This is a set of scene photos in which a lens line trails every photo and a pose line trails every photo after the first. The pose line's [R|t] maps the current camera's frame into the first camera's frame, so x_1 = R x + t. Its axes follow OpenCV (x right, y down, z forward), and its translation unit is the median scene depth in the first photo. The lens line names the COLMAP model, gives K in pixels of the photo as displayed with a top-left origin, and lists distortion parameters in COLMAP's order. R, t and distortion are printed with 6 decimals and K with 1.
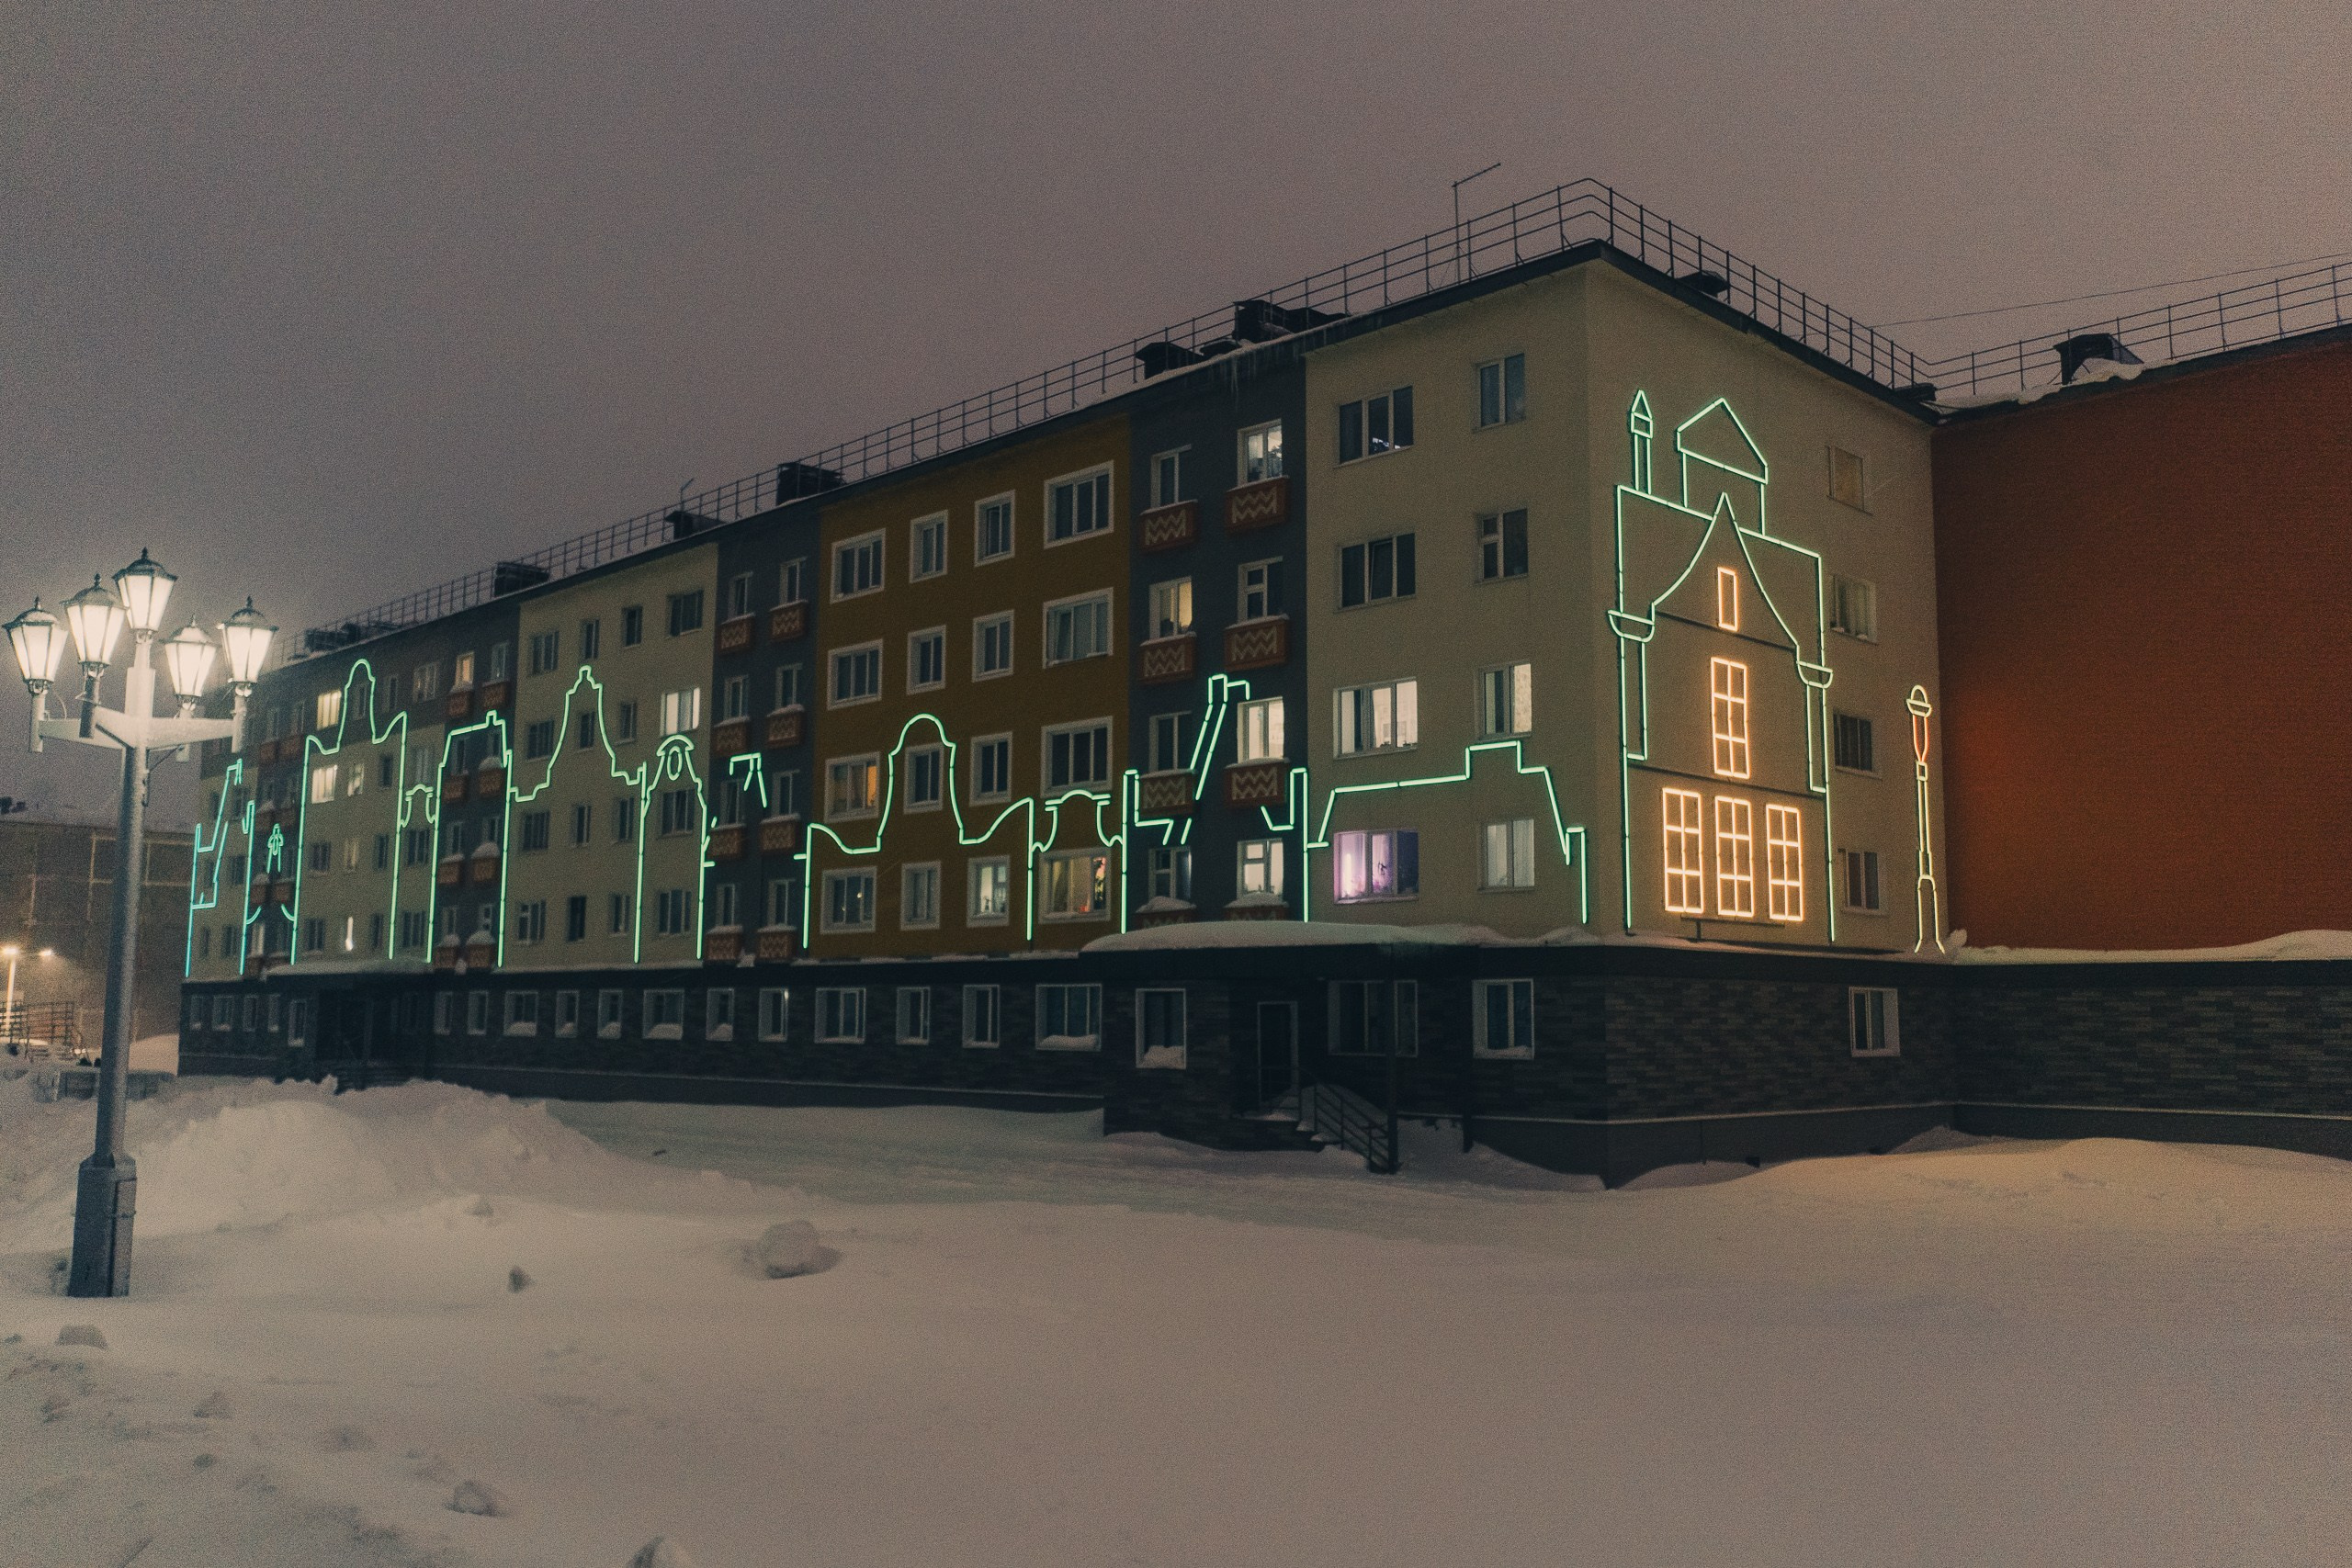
lens RADIAL K [[1898.9, 0, 1178.2], [0, 1898.9, 695.9], [0, 0, 1]] dist [0.012477, -0.004210]
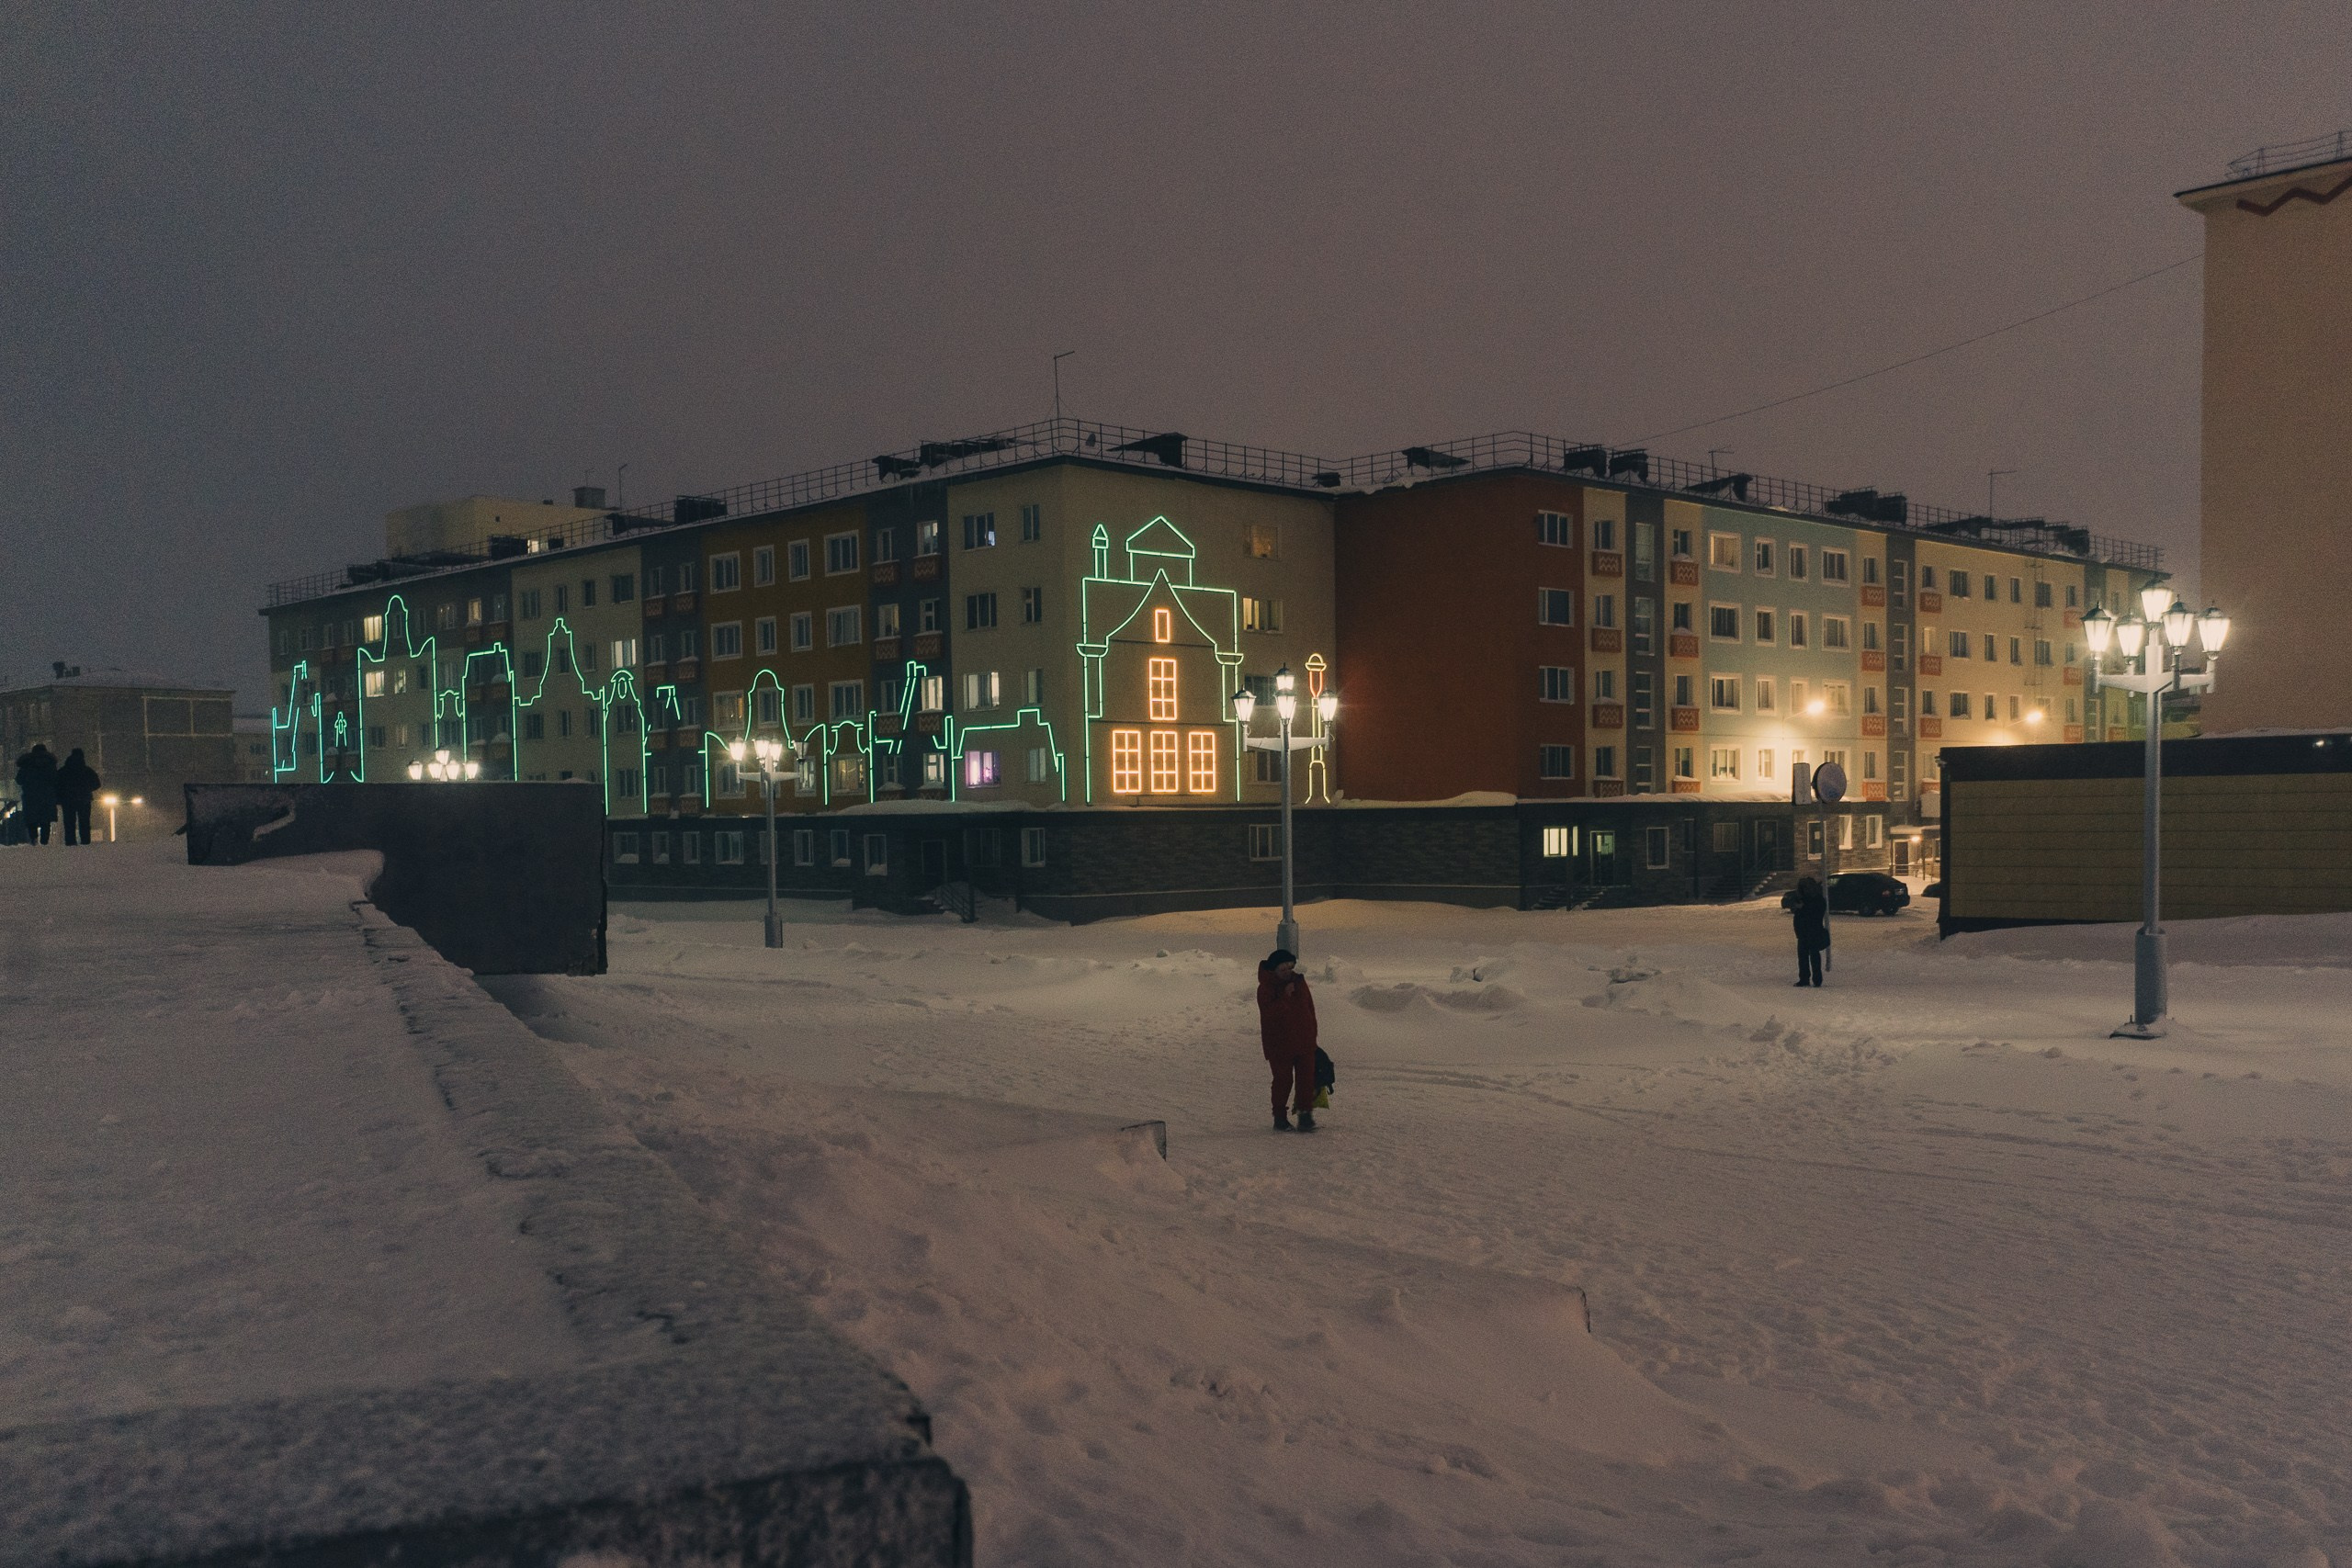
lens RADIAL K [[1978.5, 0, 1175.8], [0, 1978.5, 834.1], [0, 0, 1]] dist [0.001016, 0.001307]
pose [[0.999763, -0.021085, -0.005459, 0.277699], [0.021711, 0.984767, 0.172520, -0.167492], [0.001738, -0.172598, 0.984991, -0.878274]]
